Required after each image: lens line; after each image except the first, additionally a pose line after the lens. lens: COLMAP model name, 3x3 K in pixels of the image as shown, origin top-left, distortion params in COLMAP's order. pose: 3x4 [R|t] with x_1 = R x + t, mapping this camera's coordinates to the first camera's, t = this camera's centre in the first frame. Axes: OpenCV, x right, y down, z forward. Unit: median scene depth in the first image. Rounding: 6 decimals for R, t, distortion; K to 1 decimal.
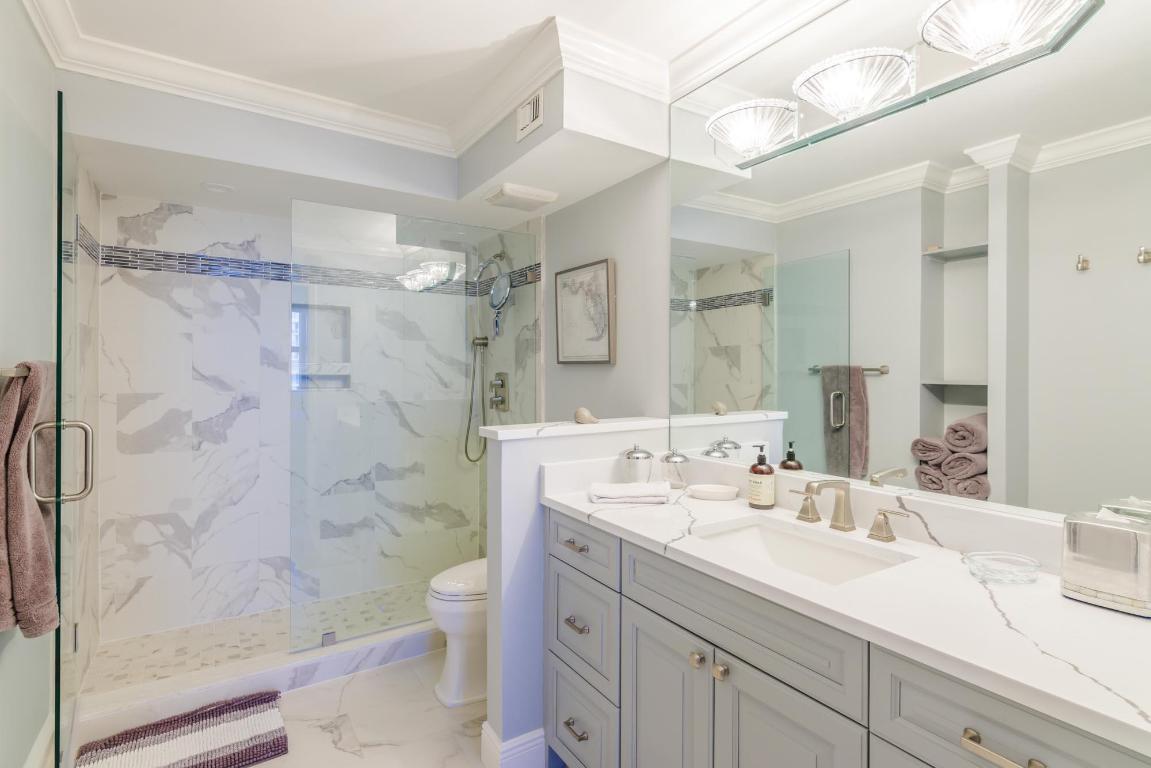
lens RADIAL K [[562.1, 0, 577.9], [0, 562.1, 370.5], [0, 0, 1]] dist [0.001730, 0.000335]
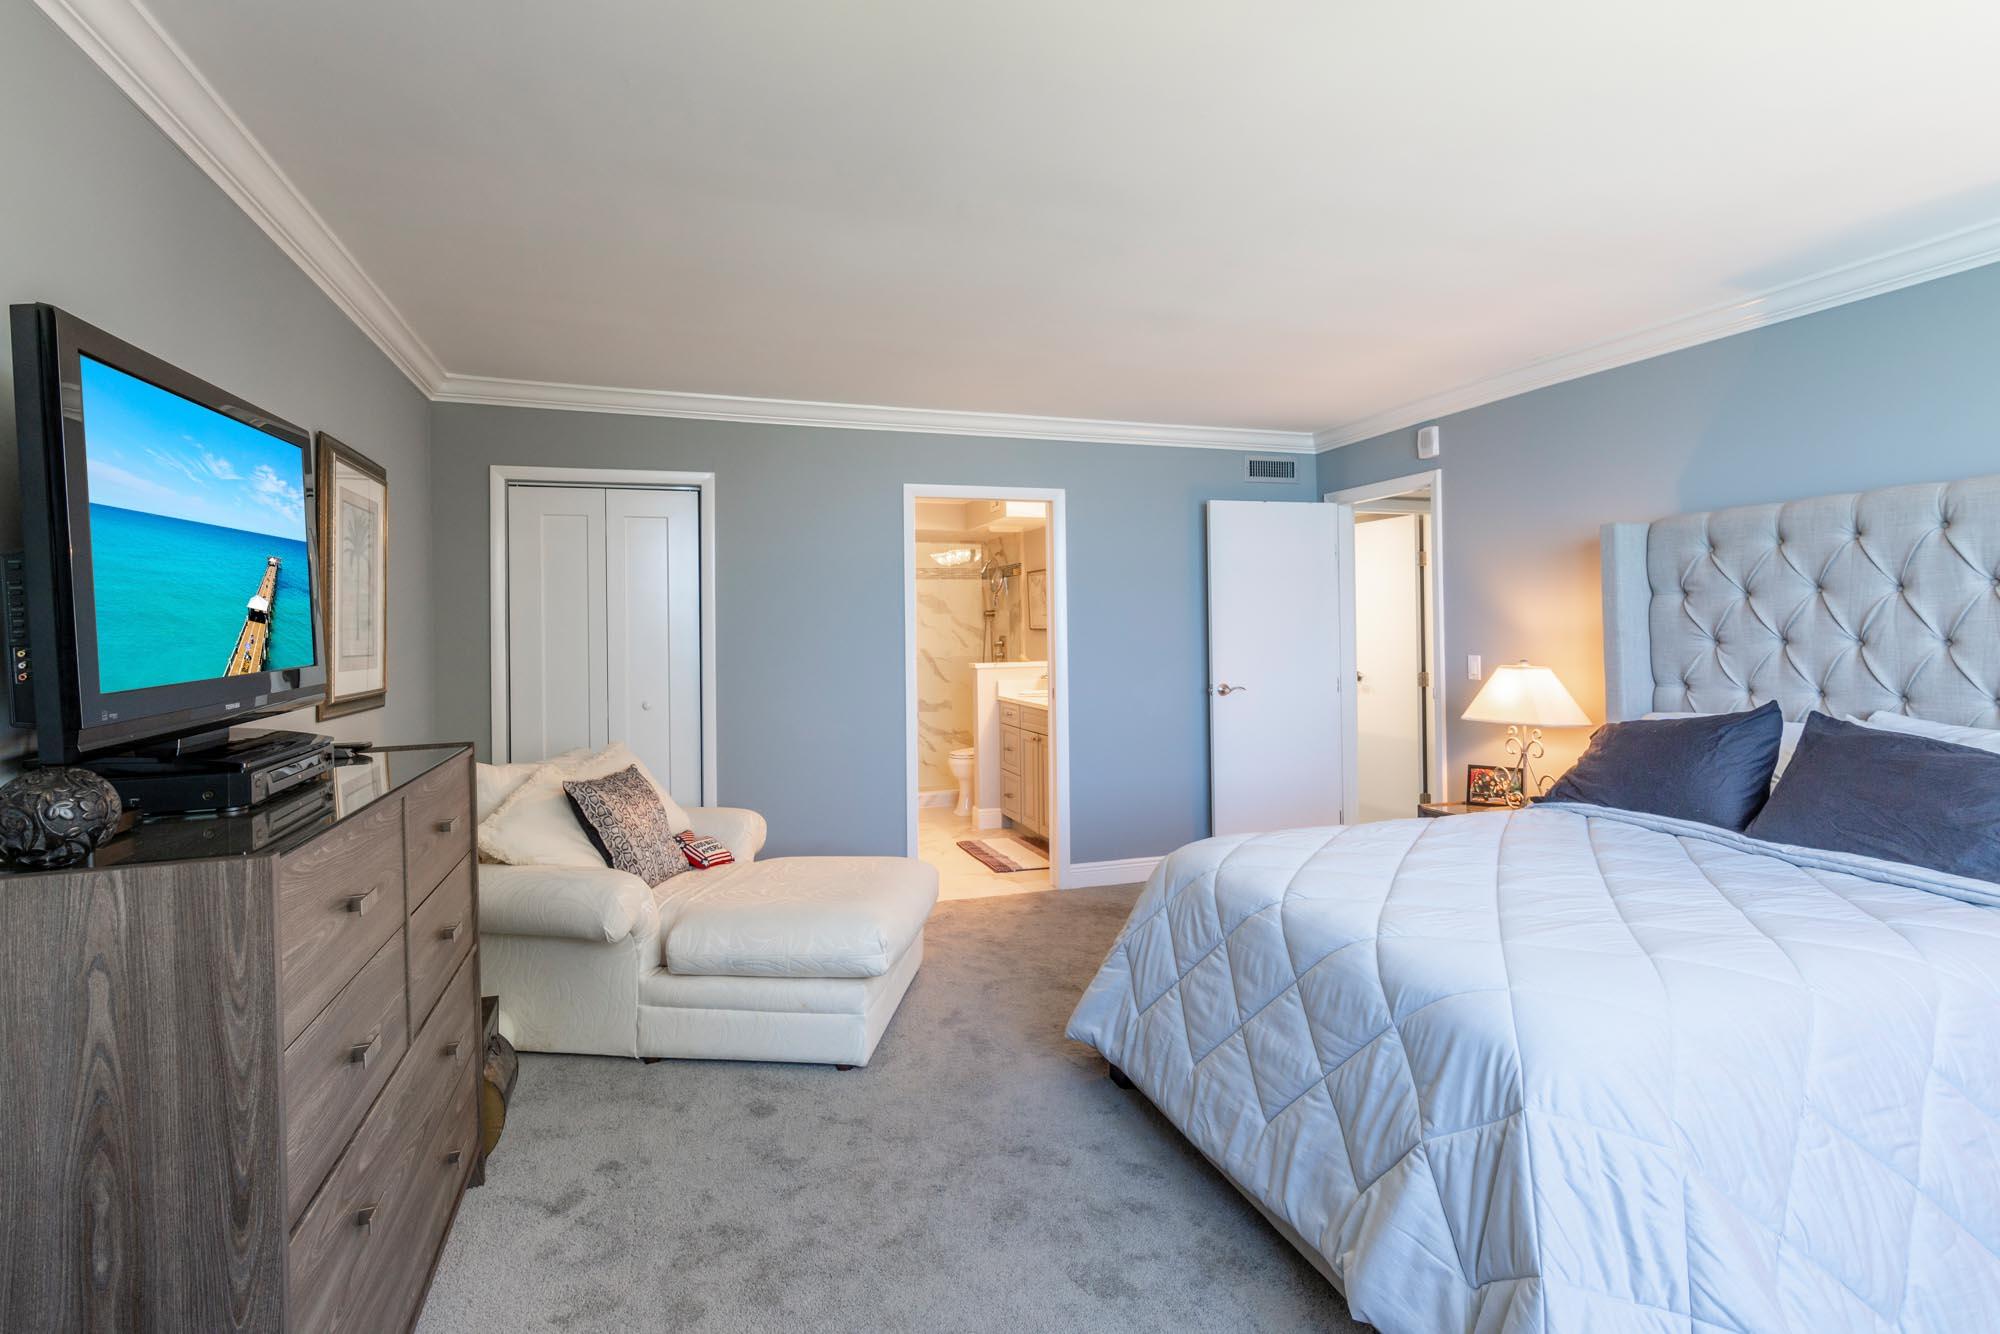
lens RADIAL K [[976.6, 0, 1004.1], [0, 976.6, 643.6], [0, 0, 1]] dist [0.001730, 0.000335]
pose [[0.971001, -0.007517, -0.238956, 0.462308], [0.011413, 0.999823, 0.014927, -0.012948], [0.238802, -0.017221, 0.970916, -1.406450]]
